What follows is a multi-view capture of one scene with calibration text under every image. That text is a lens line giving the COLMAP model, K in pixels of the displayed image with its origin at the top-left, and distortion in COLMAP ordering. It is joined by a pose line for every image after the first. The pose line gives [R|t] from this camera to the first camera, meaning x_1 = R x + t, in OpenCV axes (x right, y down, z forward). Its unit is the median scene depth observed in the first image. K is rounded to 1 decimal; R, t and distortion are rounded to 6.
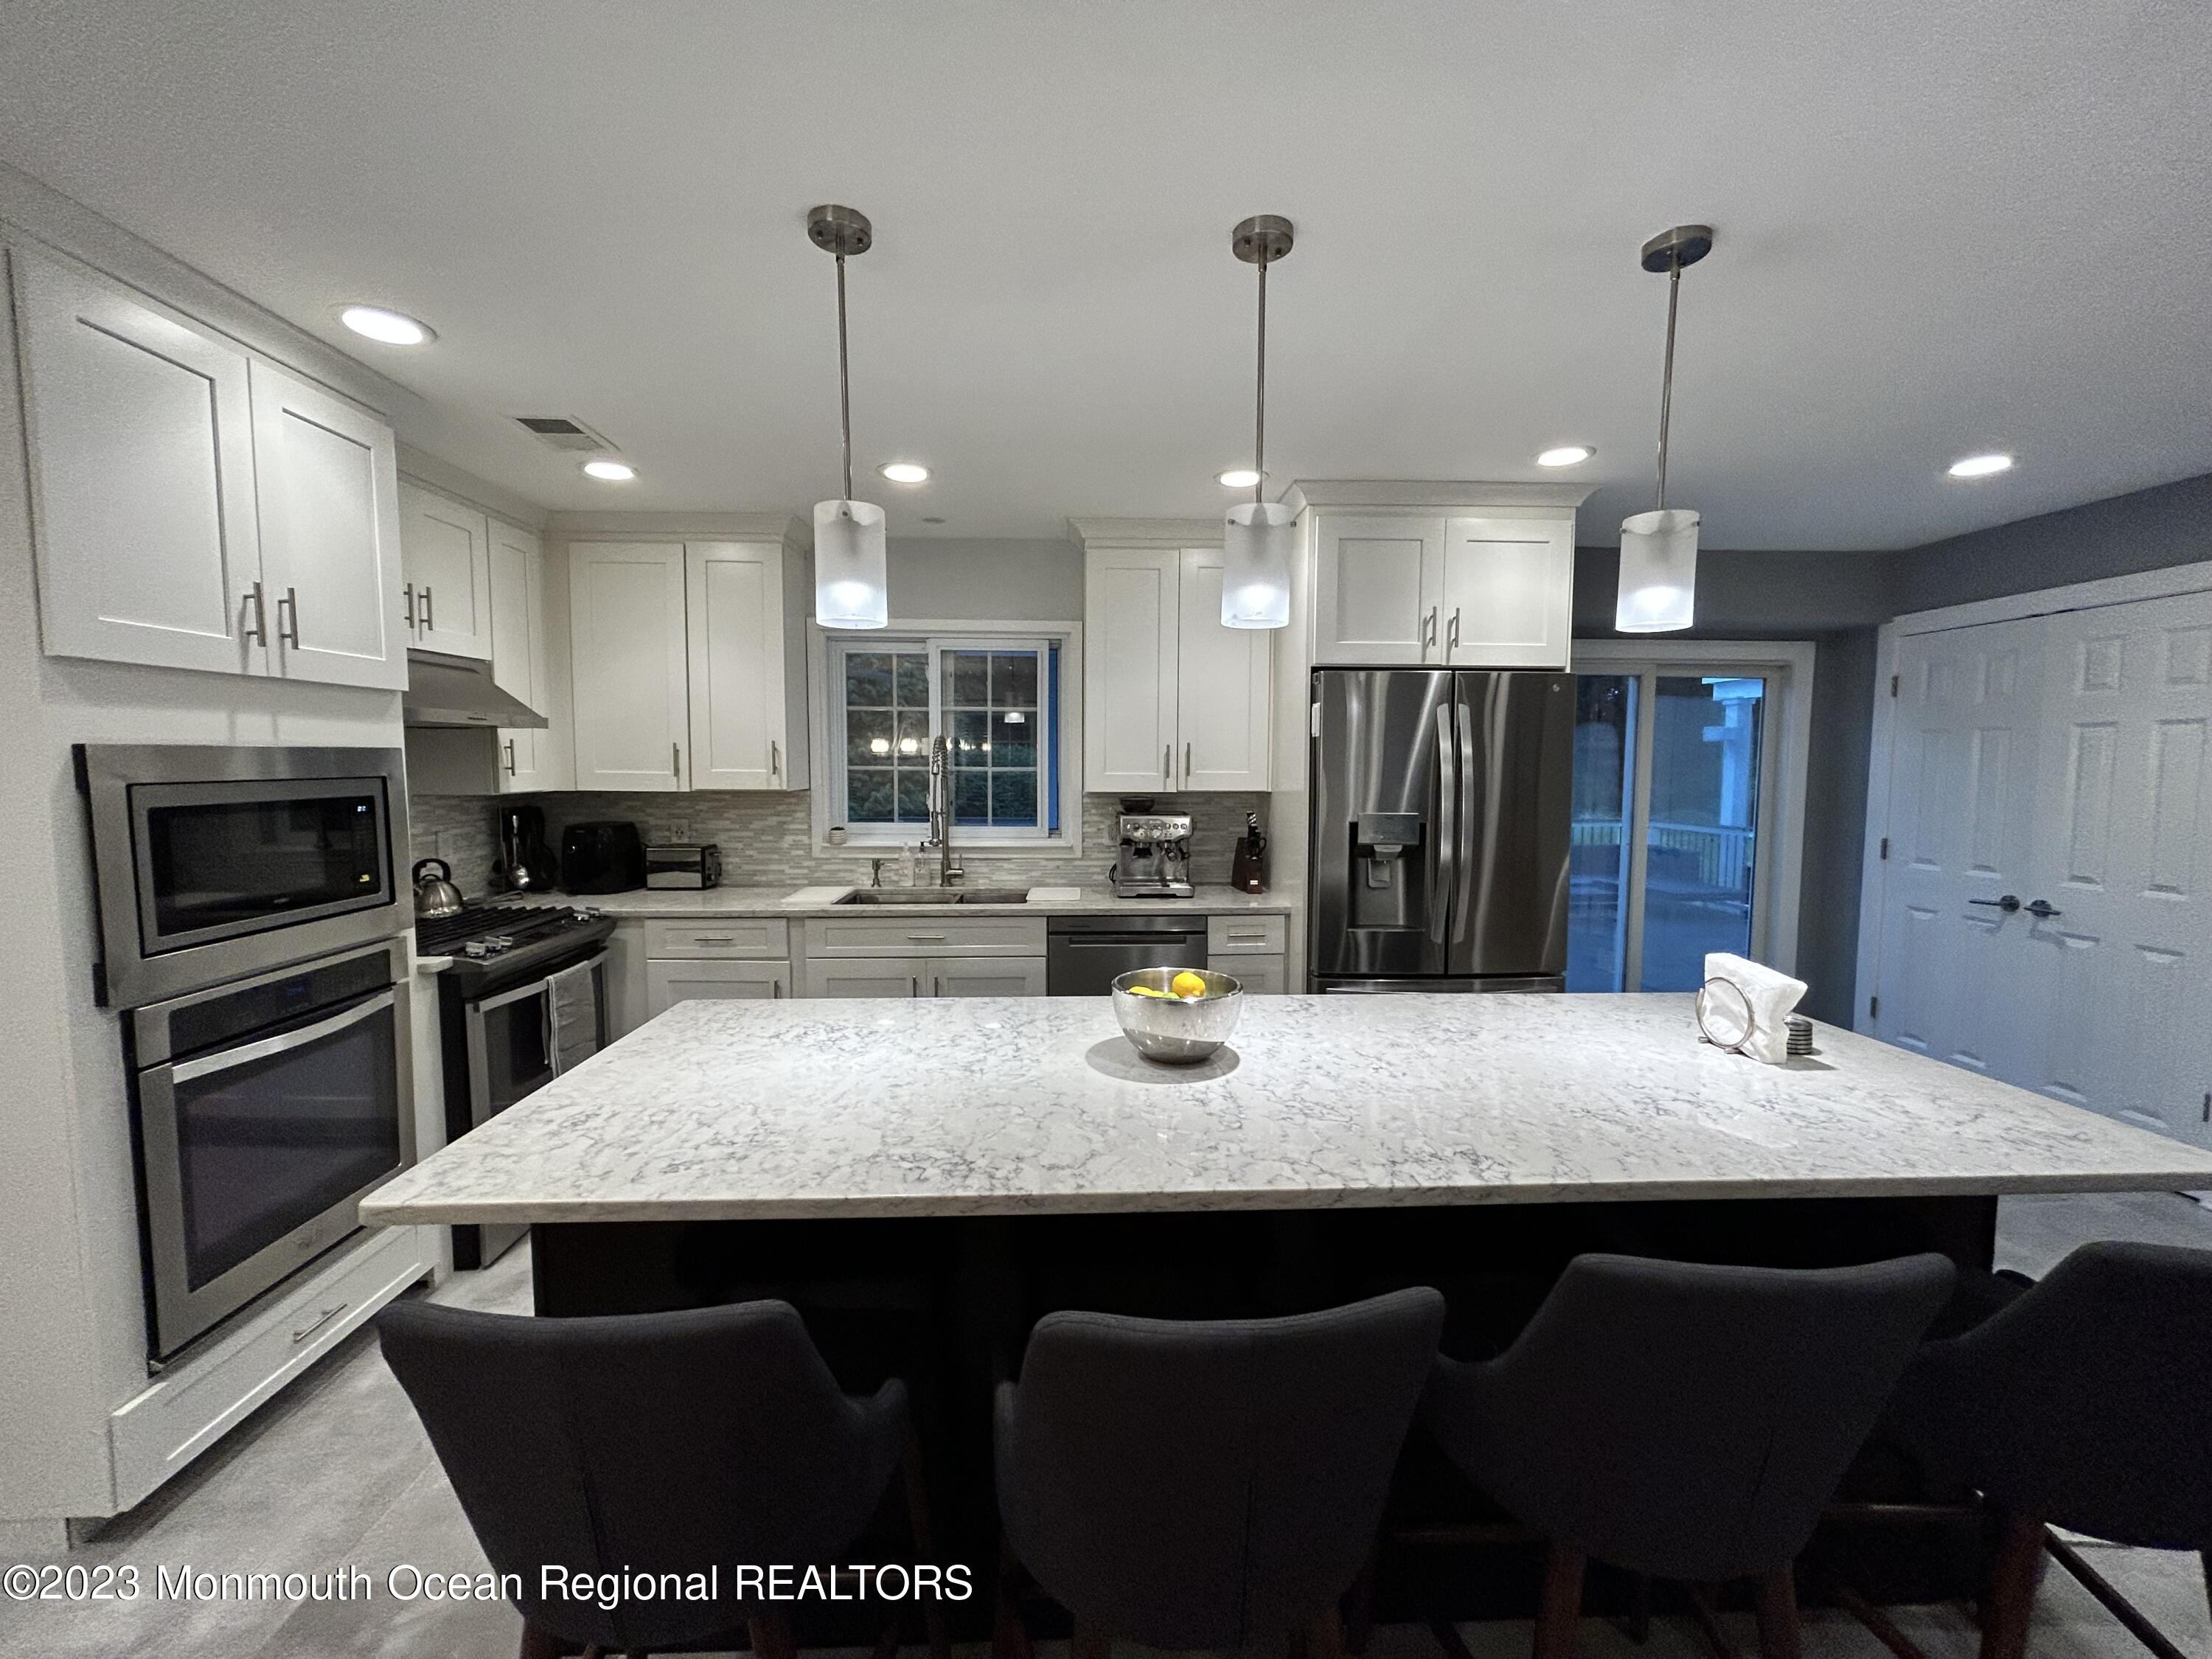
lens RADIAL K [[895.4, 0, 1104.2], [0, 895.4, 822.1], [0, 0, 1]] dist [-0.001370, 0.000007]
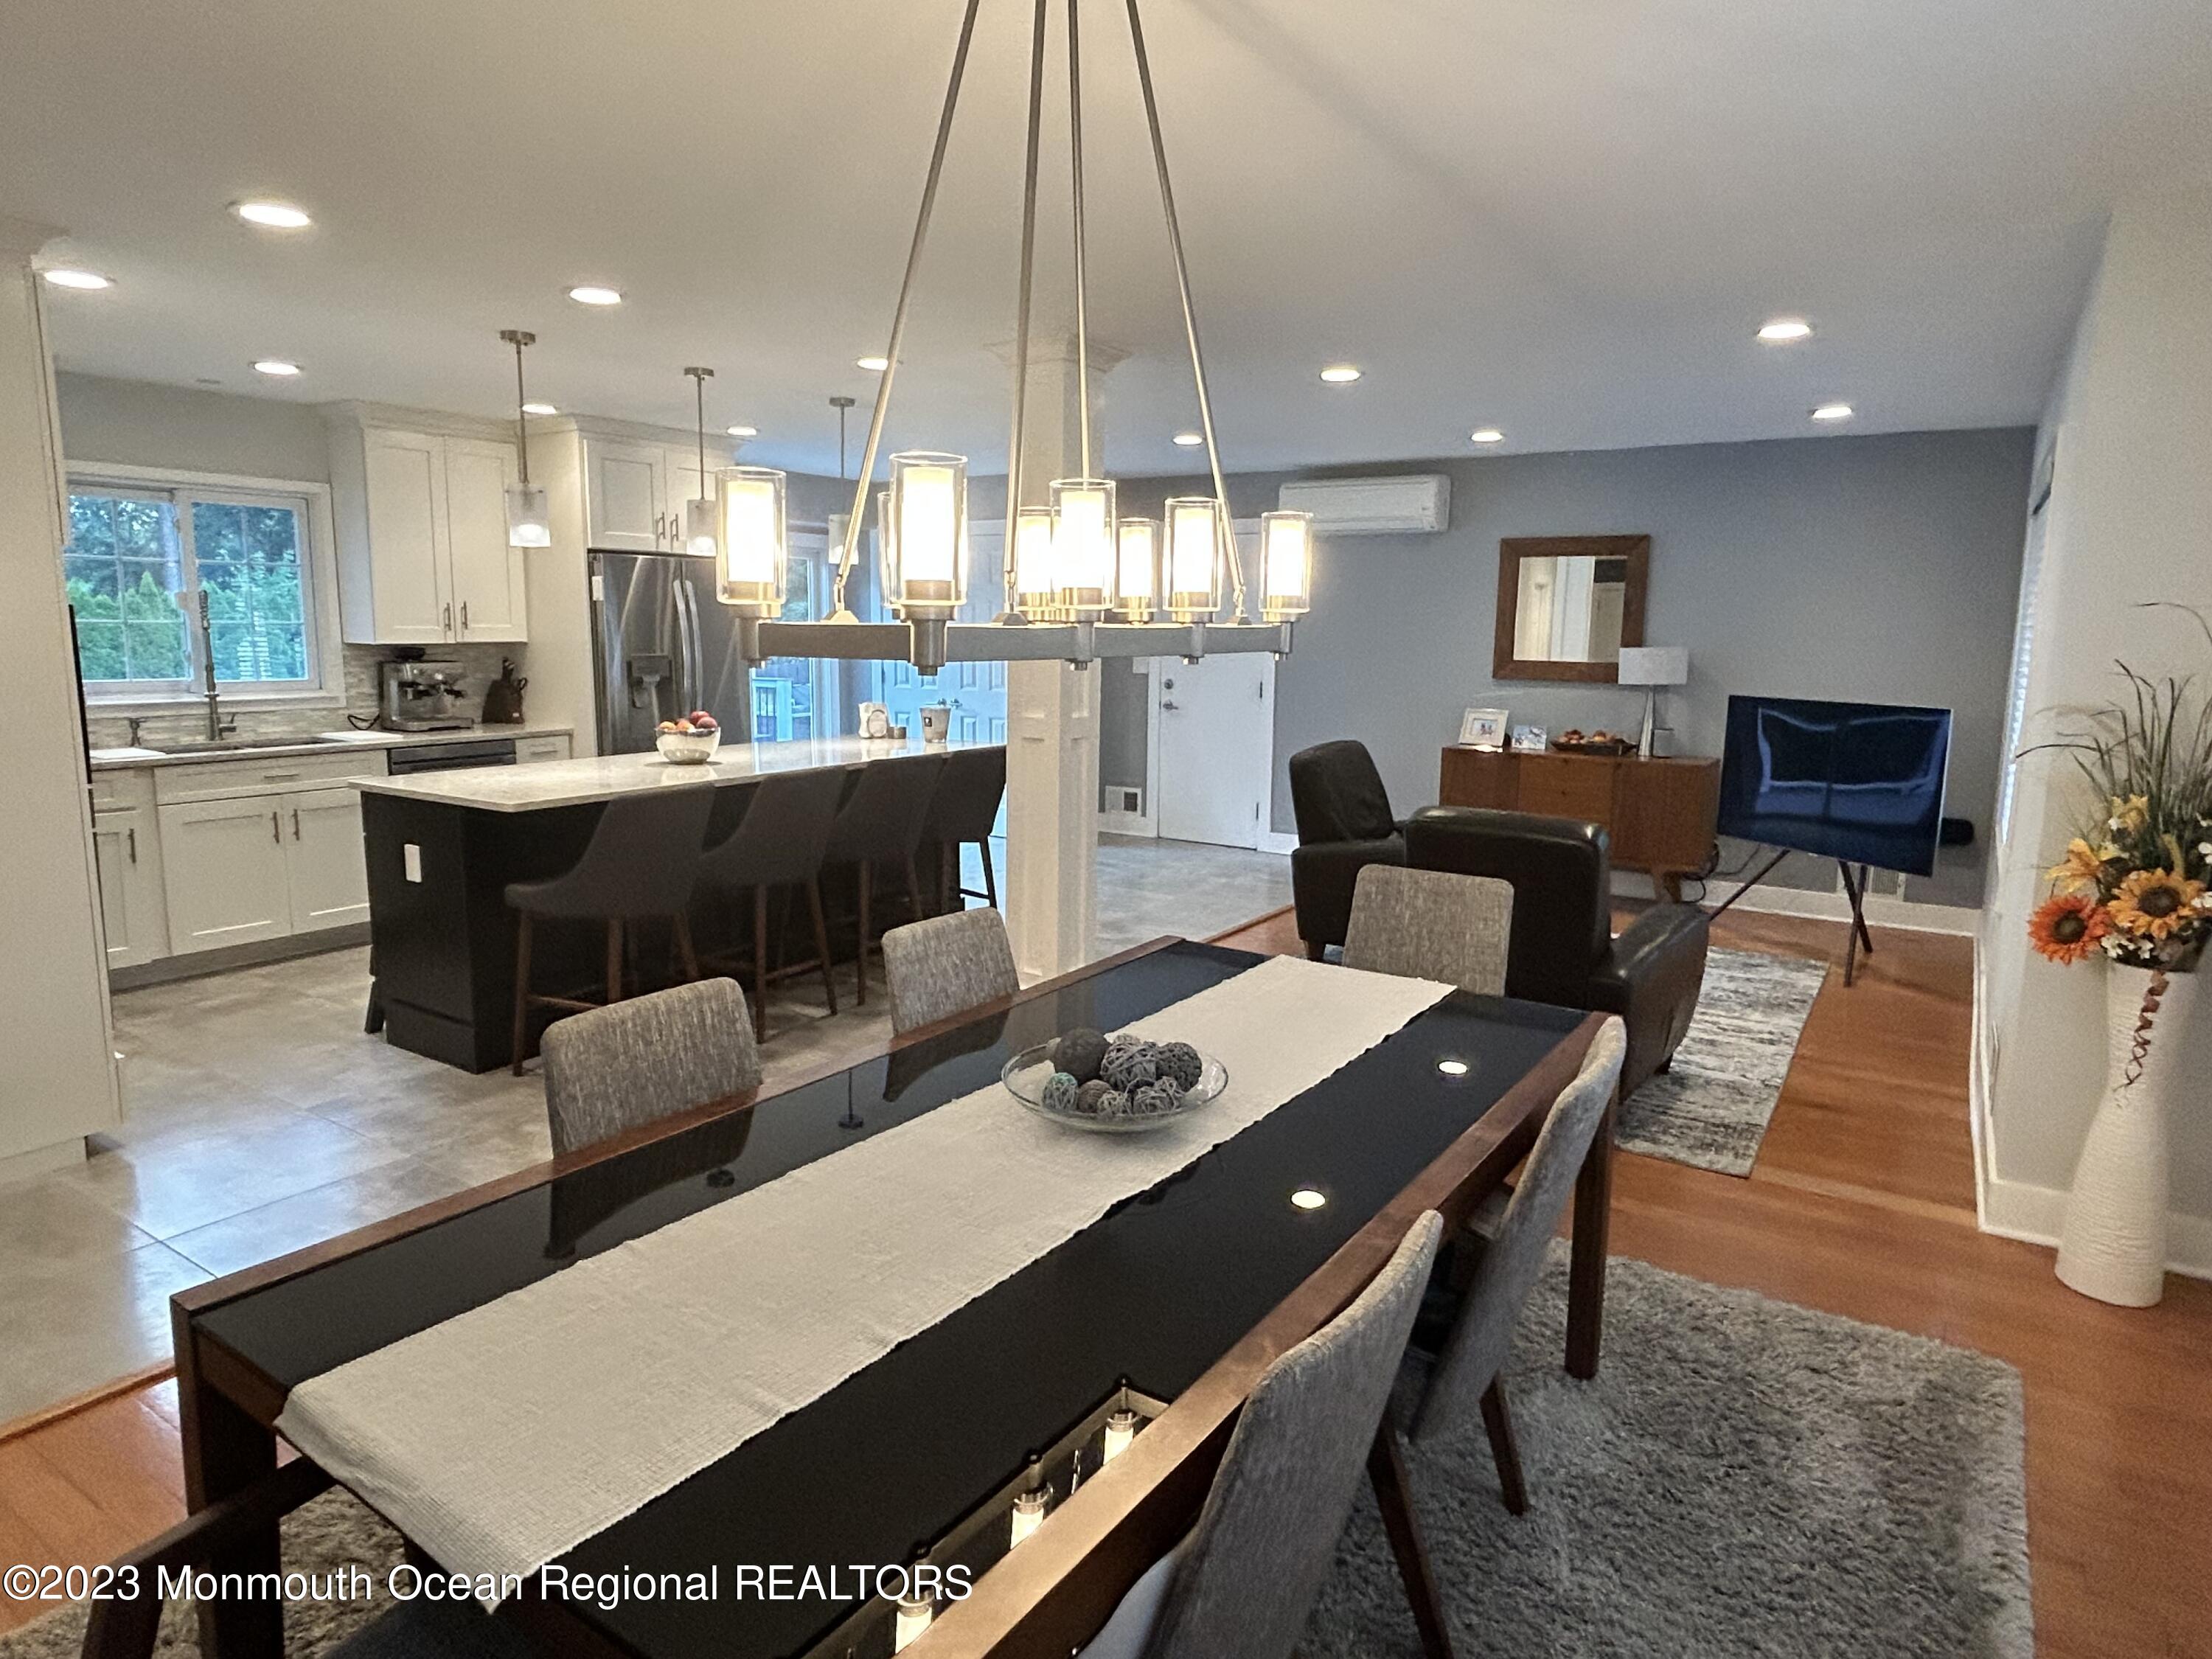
lens RADIAL K [[1298.9, 0, 1101.0], [0, 1298.9, 823.2], [0, 0, 1]] dist [-0.000693, -0.000301]
pose [[0.594140, -0.120771, 0.795244, -0.810066], [0.048304, 0.992237, 0.114599, 0.047677], [-0.802910, -0.029675, 0.595361, -0.720398]]
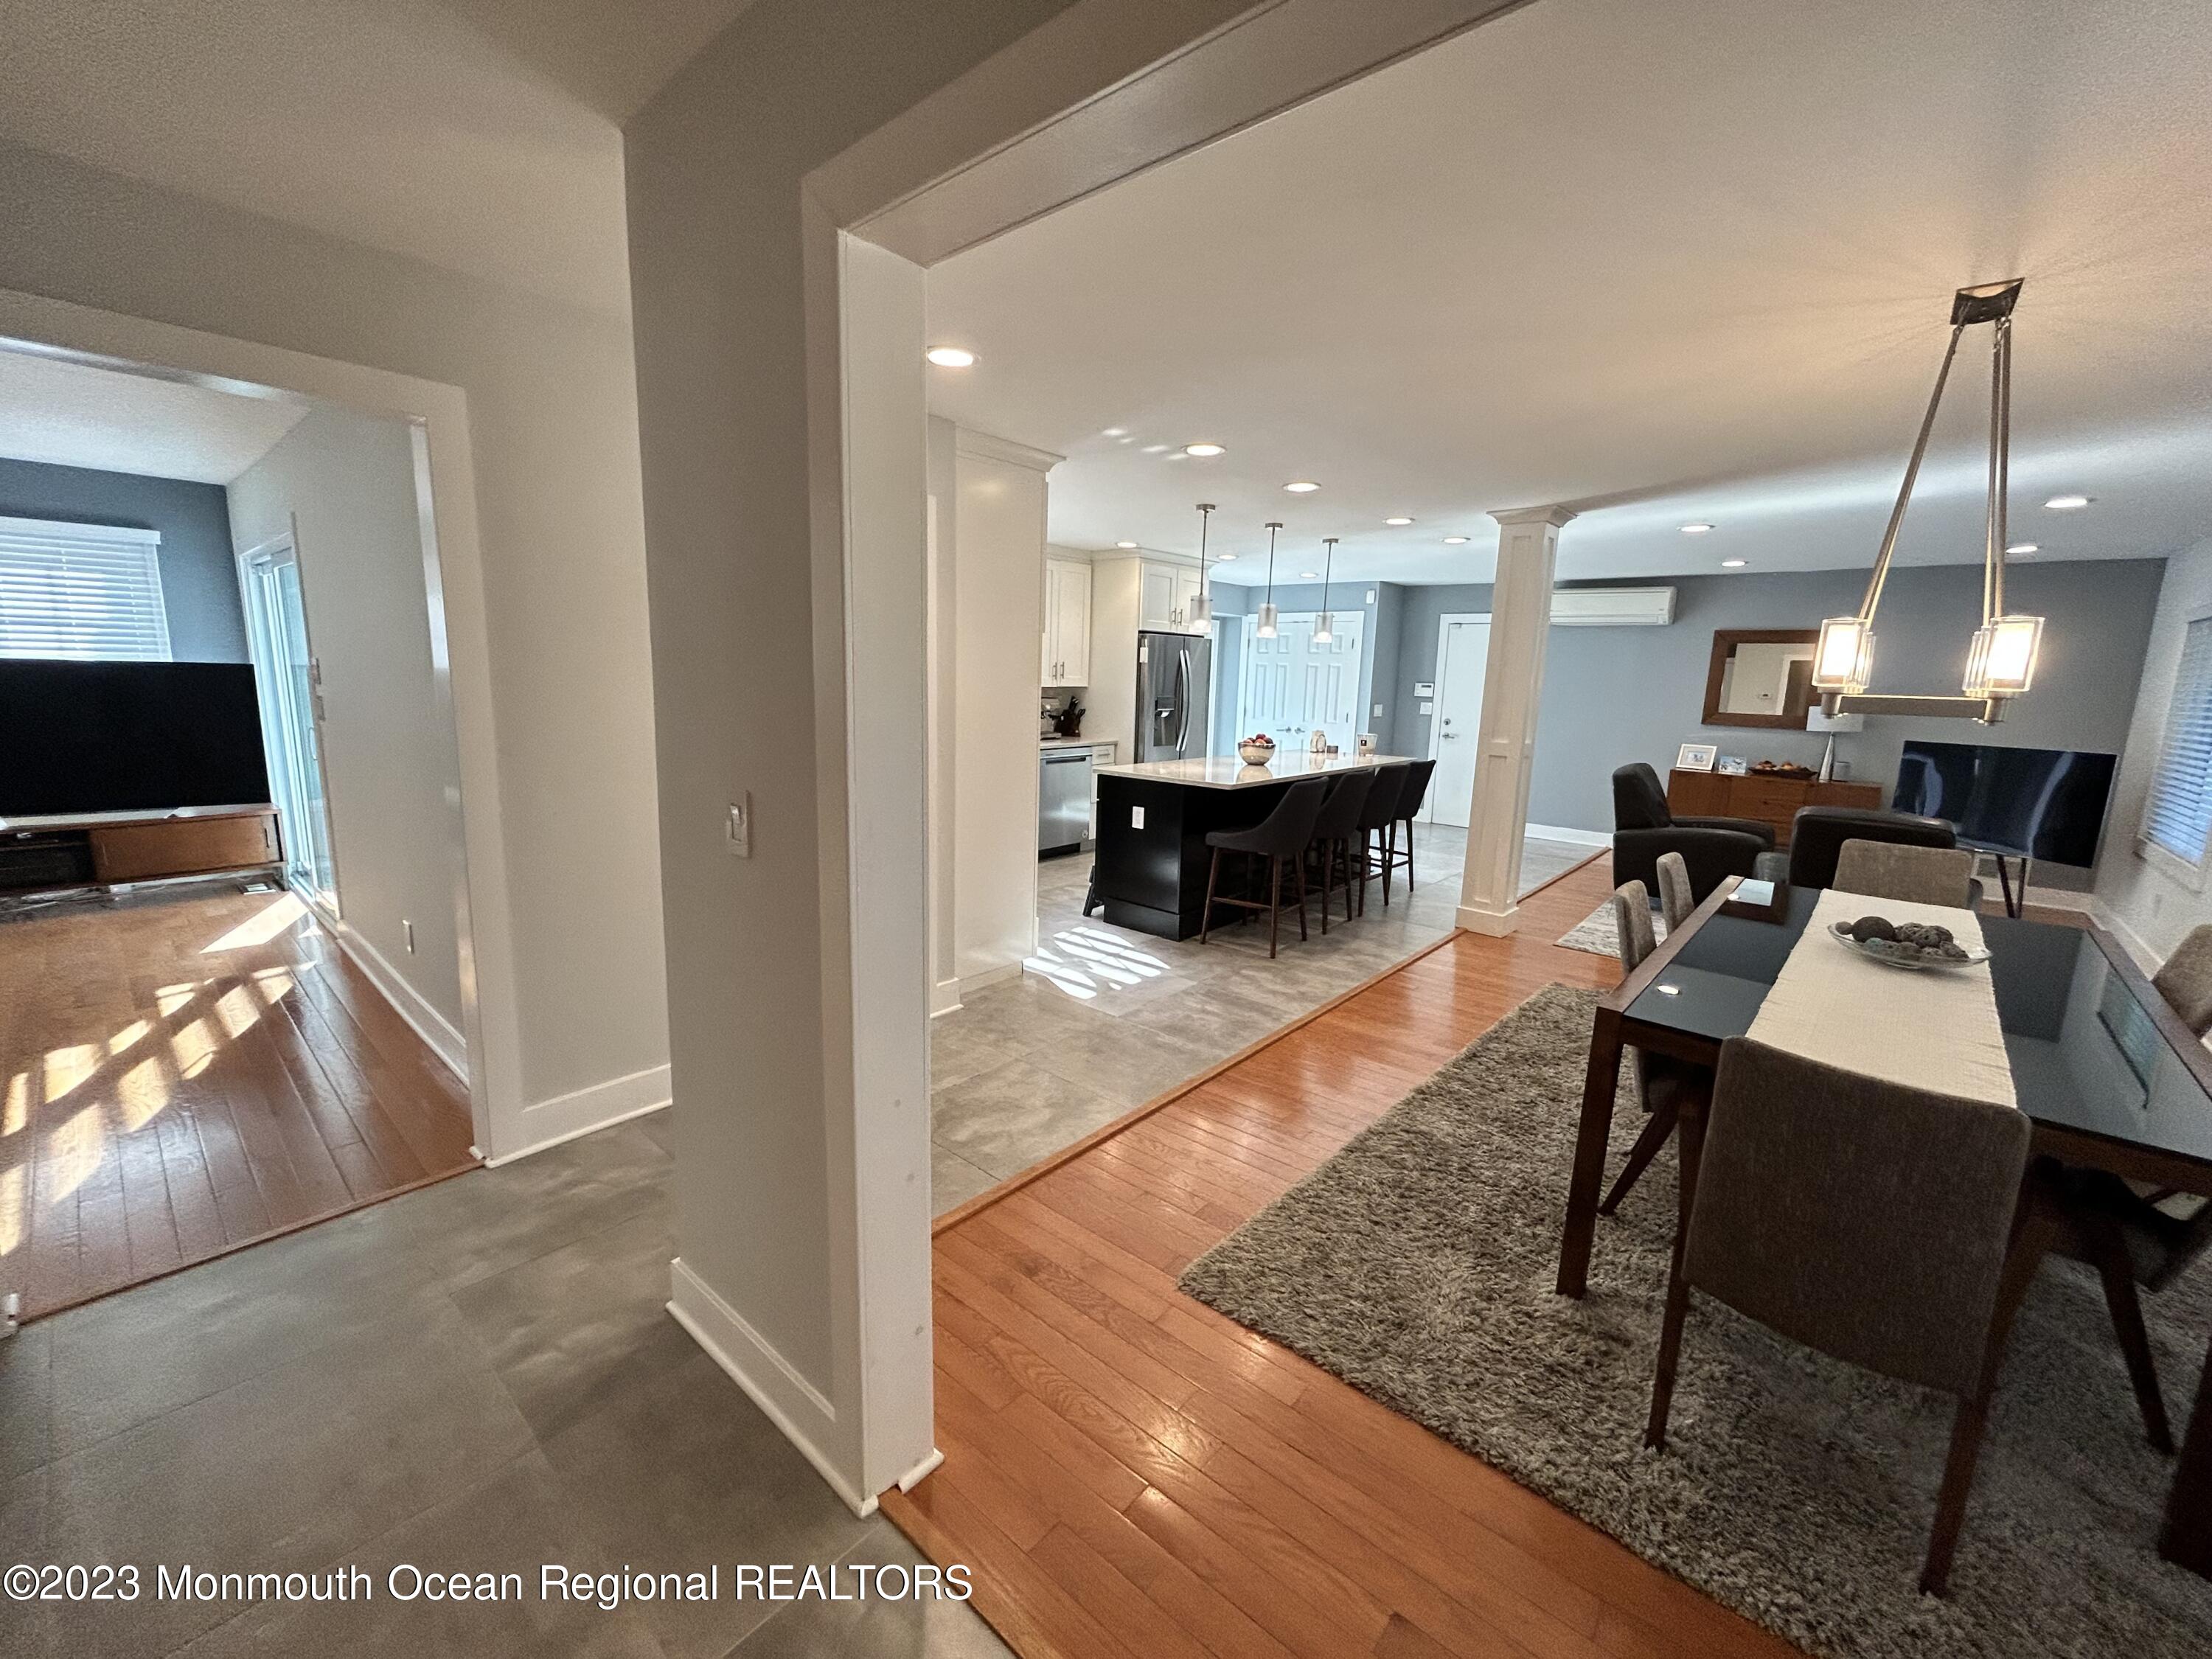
lens RADIAL K [[895.4, 0, 1106.2], [0, 895.4, 829.1], [0, 0, 1]] dist [-0.001370, 0.000007]
pose [[0.692671, -0.109588, 0.712879, -1.272744], [0.024139, 0.991358, 0.128943, 0.025757], [-0.720849, -0.072107, 0.689331, -0.446583]]
